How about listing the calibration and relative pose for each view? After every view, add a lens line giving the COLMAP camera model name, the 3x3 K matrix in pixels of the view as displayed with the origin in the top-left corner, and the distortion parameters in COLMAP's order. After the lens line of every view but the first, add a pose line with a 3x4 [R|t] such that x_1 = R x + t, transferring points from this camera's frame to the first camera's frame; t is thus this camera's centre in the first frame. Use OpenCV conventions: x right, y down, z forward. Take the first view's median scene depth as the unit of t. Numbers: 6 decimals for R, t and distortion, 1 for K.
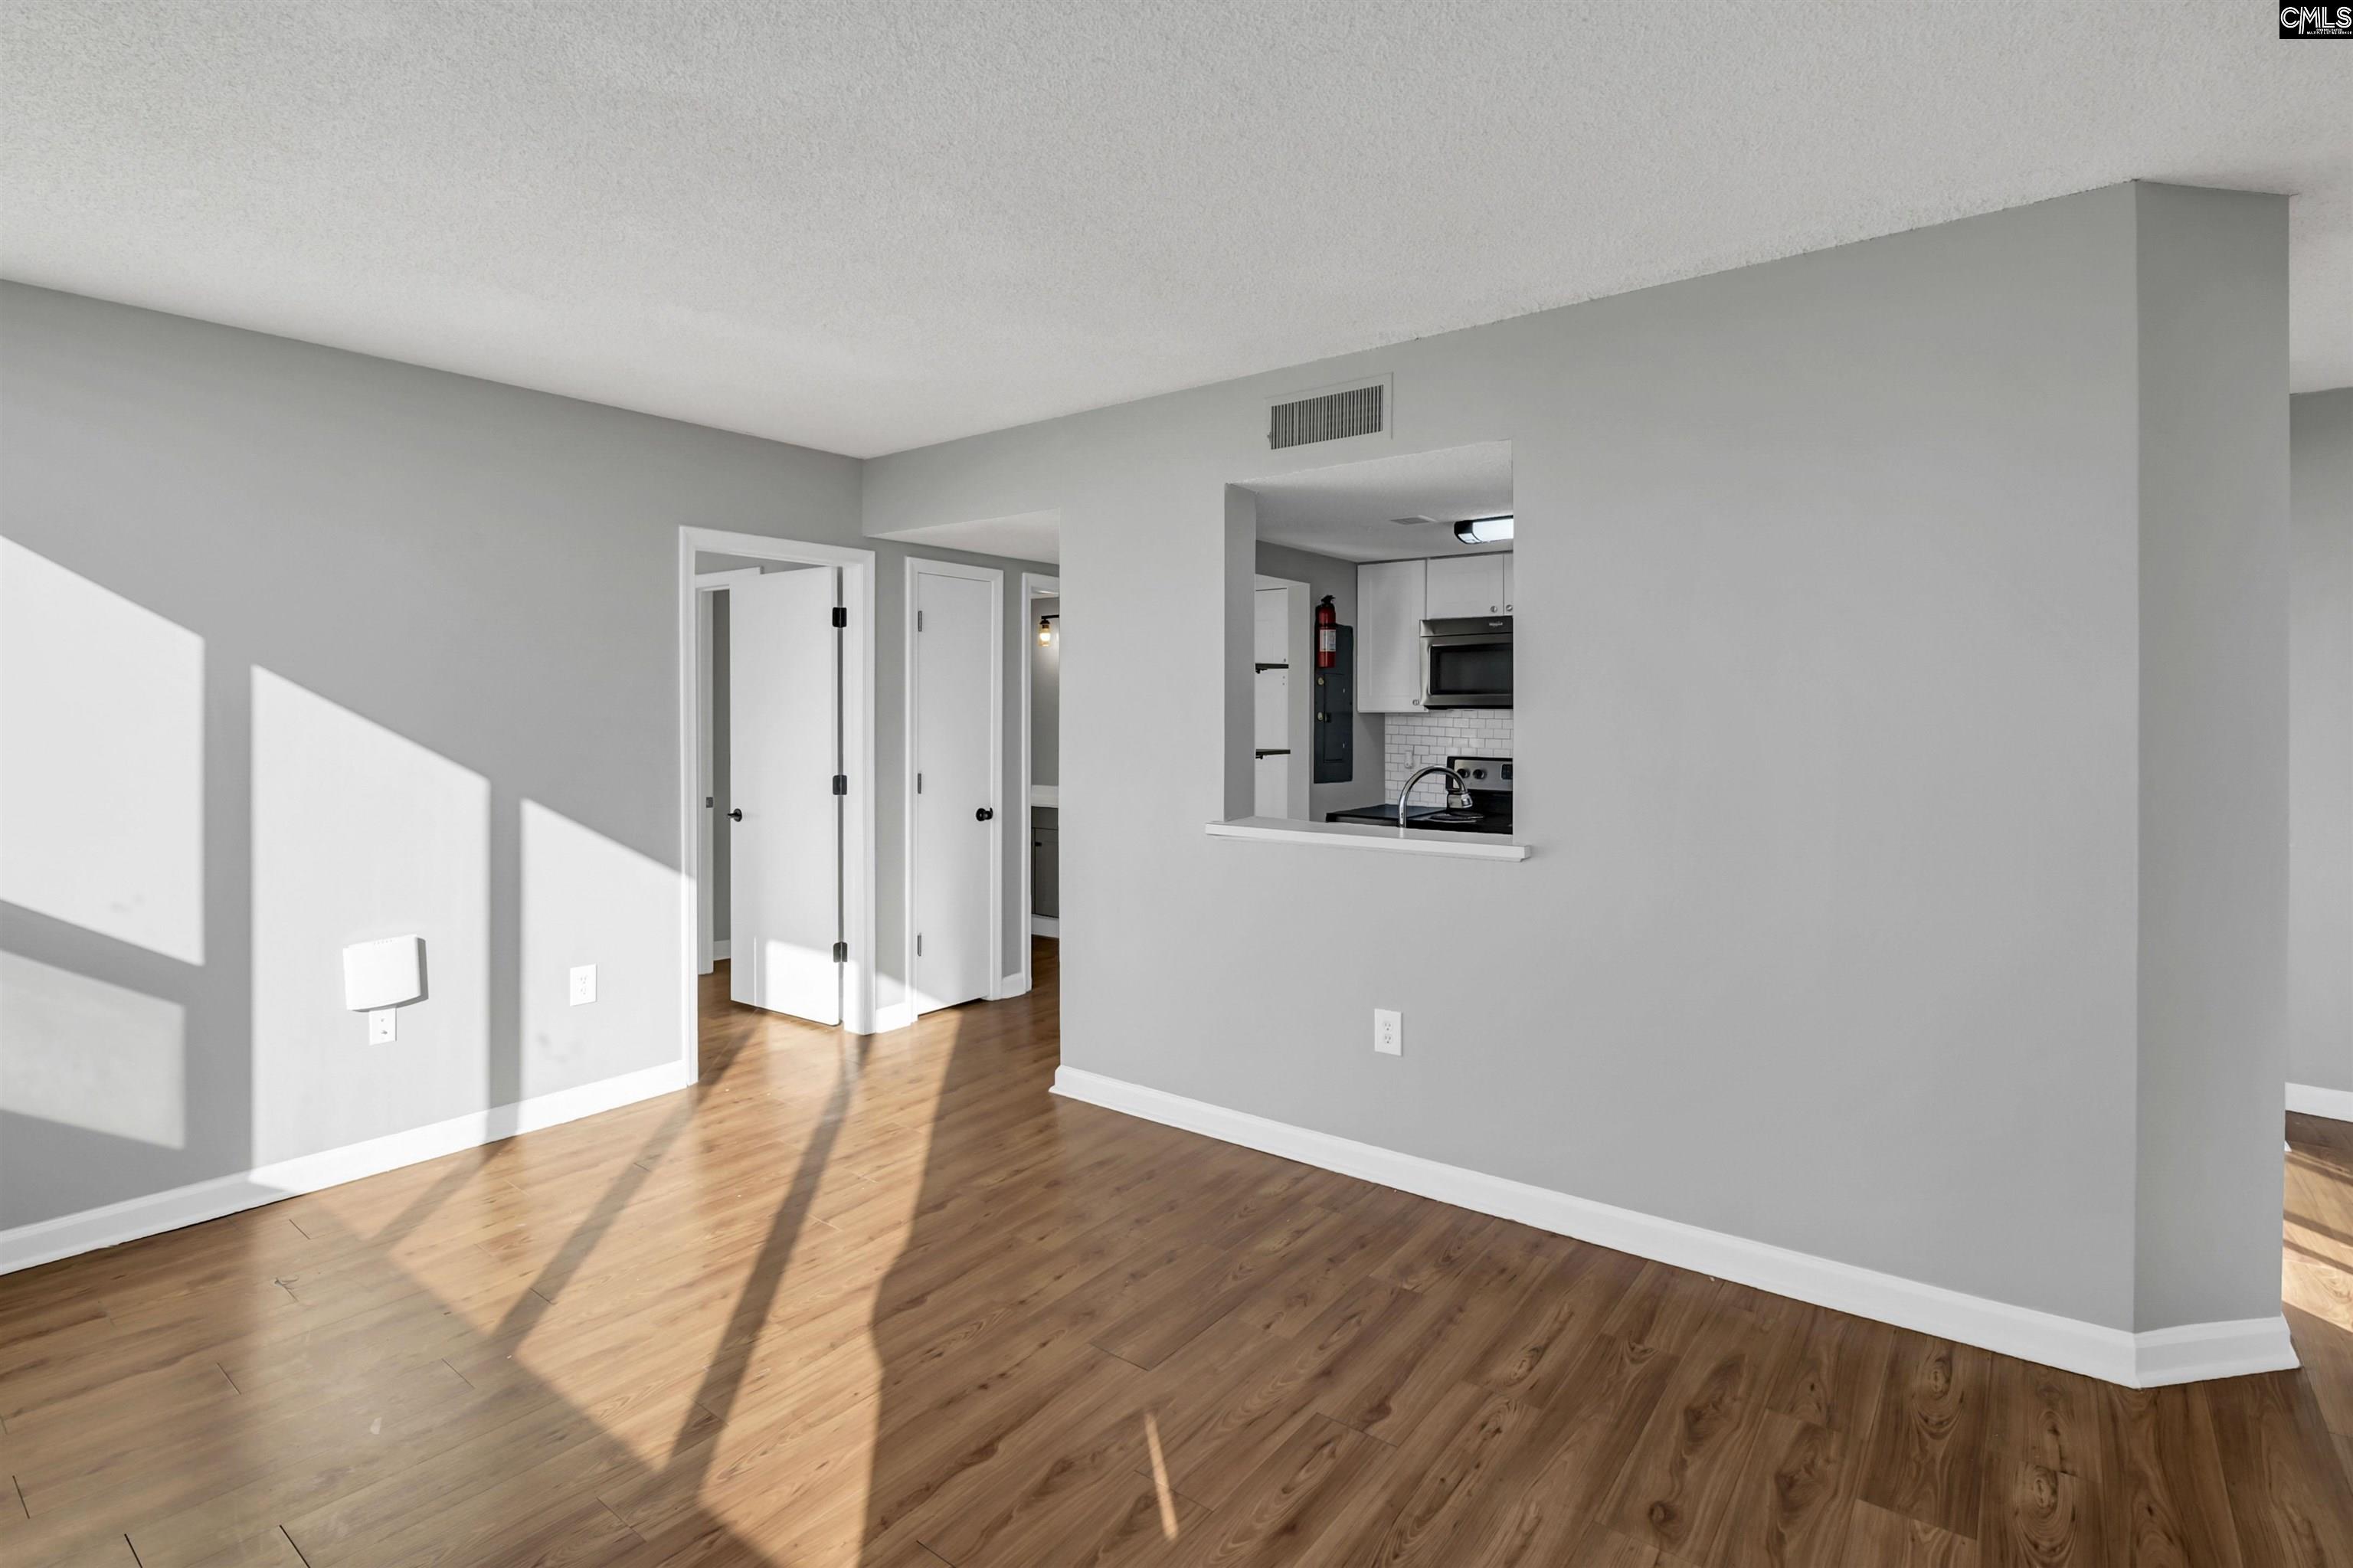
lens RADIAL K [[1113.6, 0, 1182.3], [0, 1113.6, 747.8], [0, 0, 1]] dist [-0.019861, -0.000093]
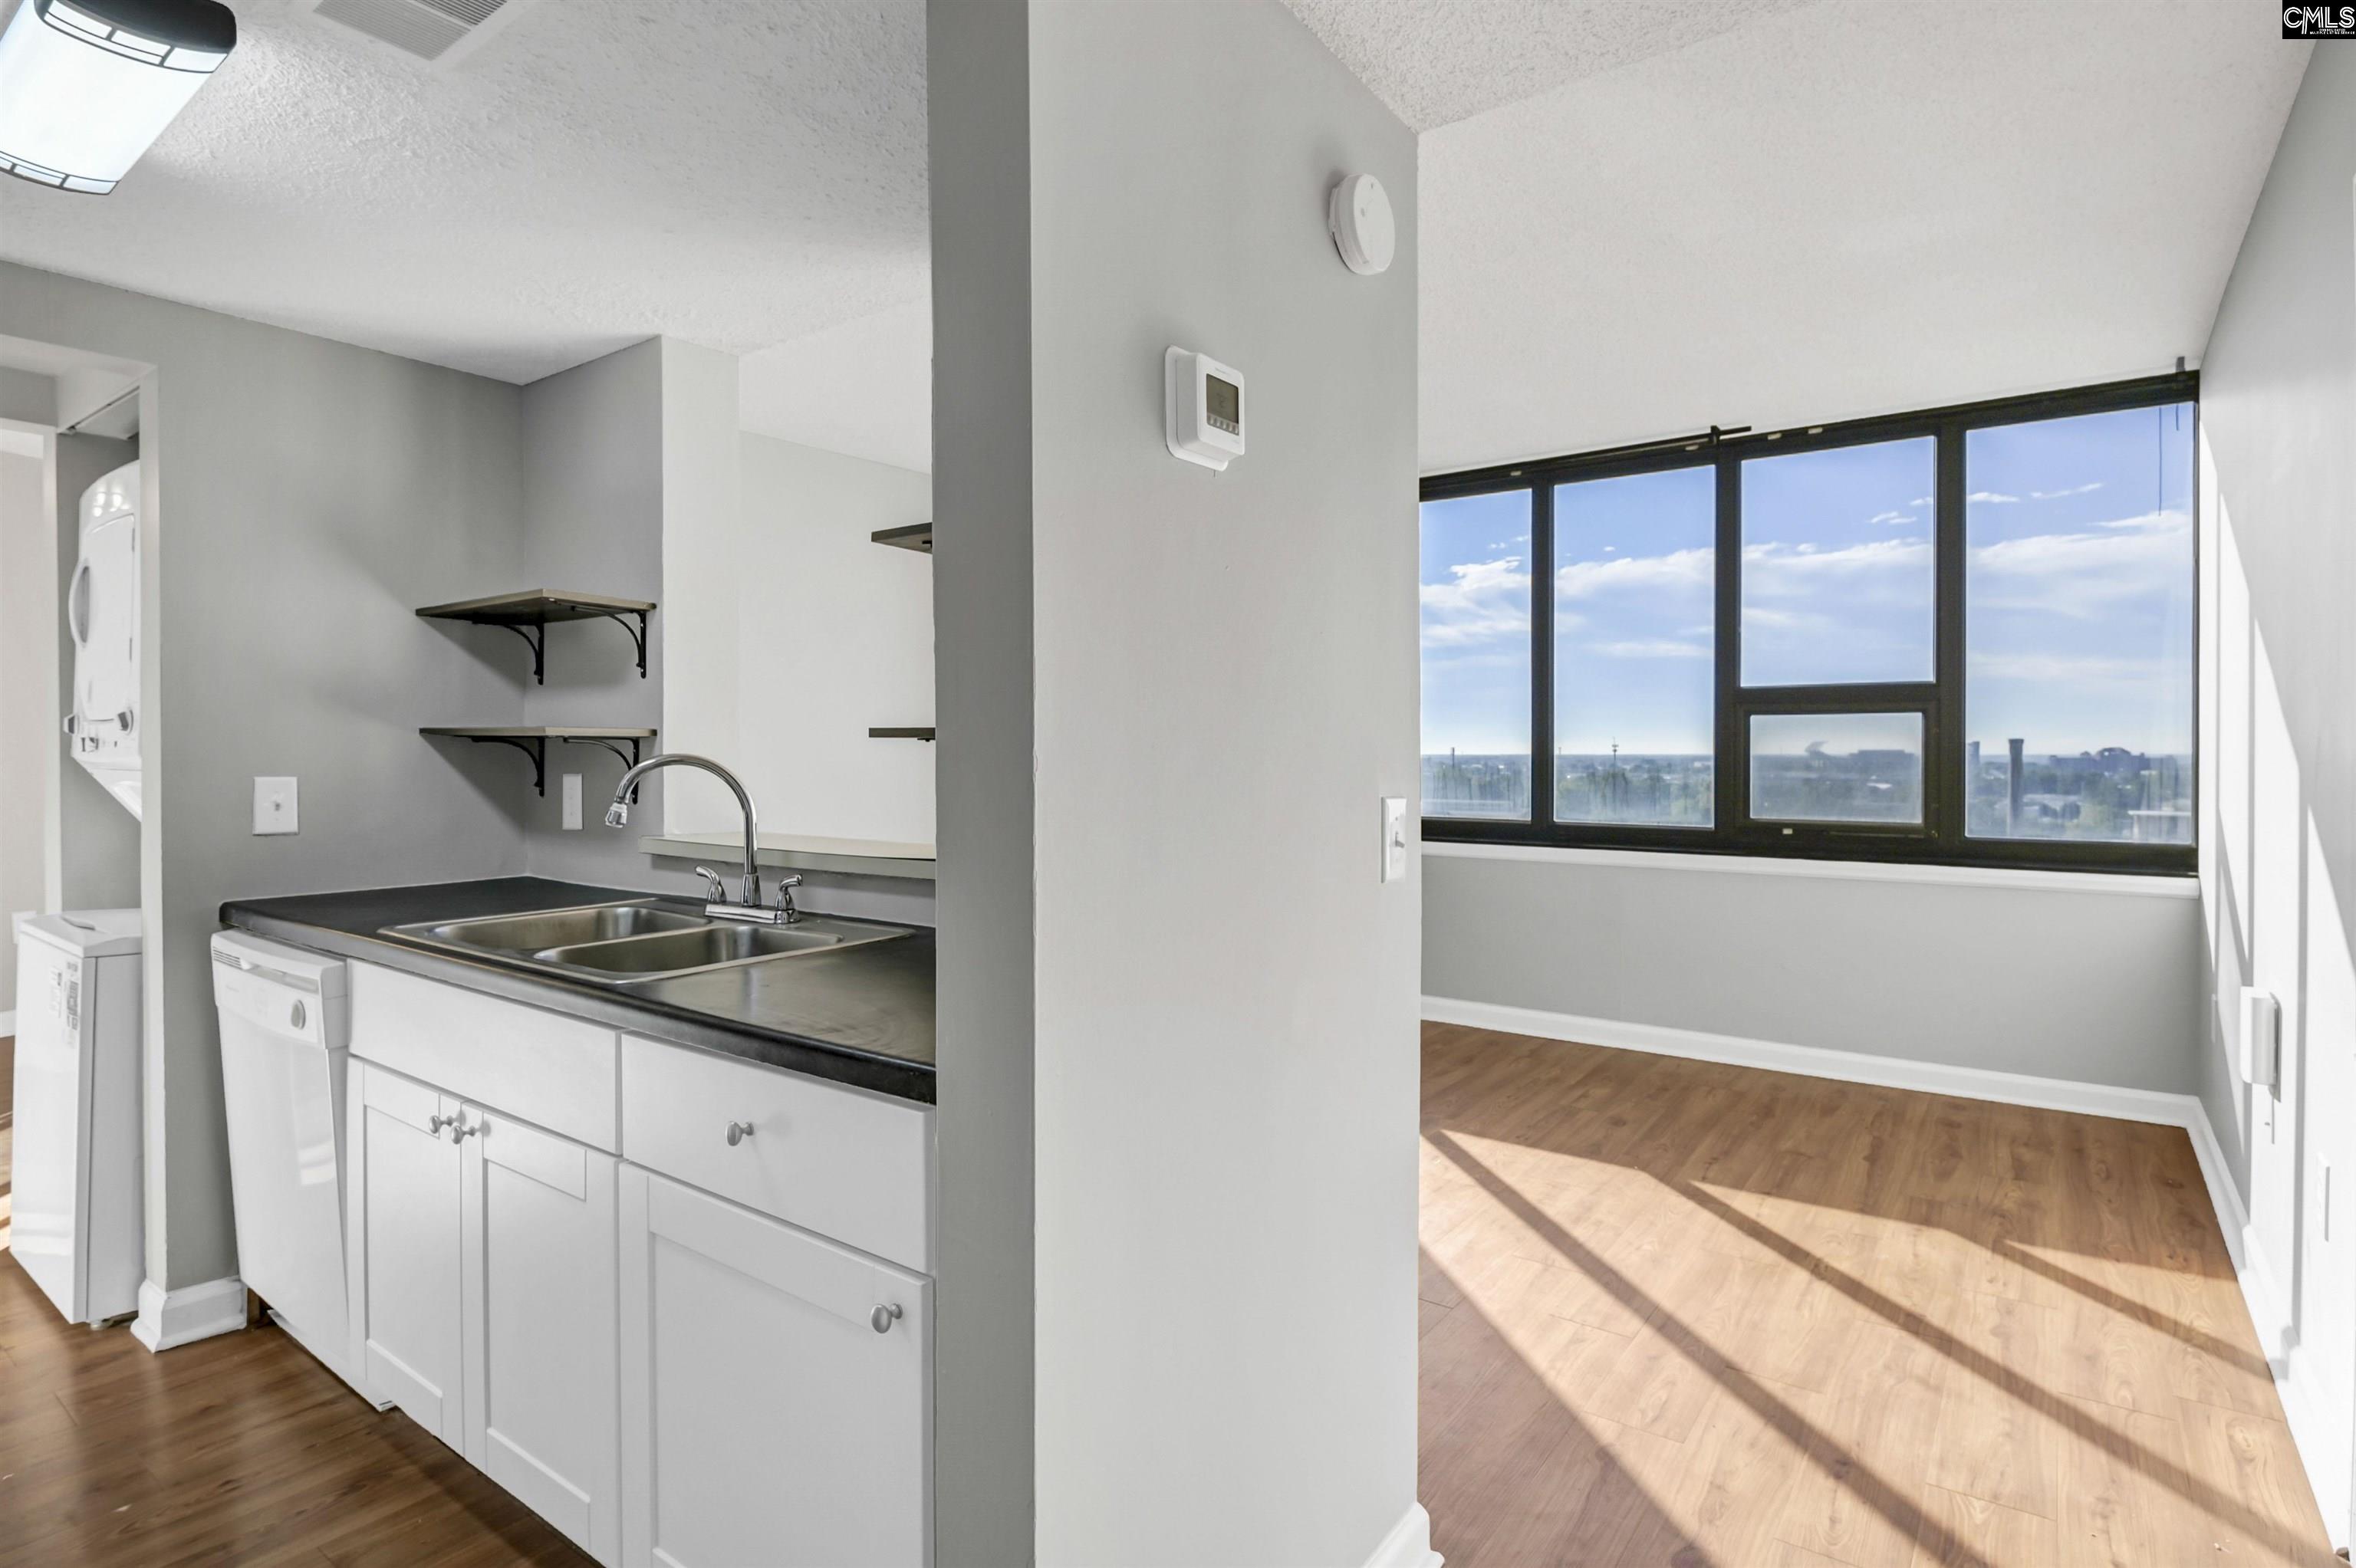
lens RADIAL K [[1177.5, 0, 1171.5], [0, 1177.5, 766.5], [0, 0, 1]] dist [-0.002199, -0.001134]
pose [[-0.999902, 0.007883, 0.011565, -0.038799], [0.008124, 0.999748, 0.020927, 0.012834], [-0.011398, 0.021019, -0.999714, 1.842425]]
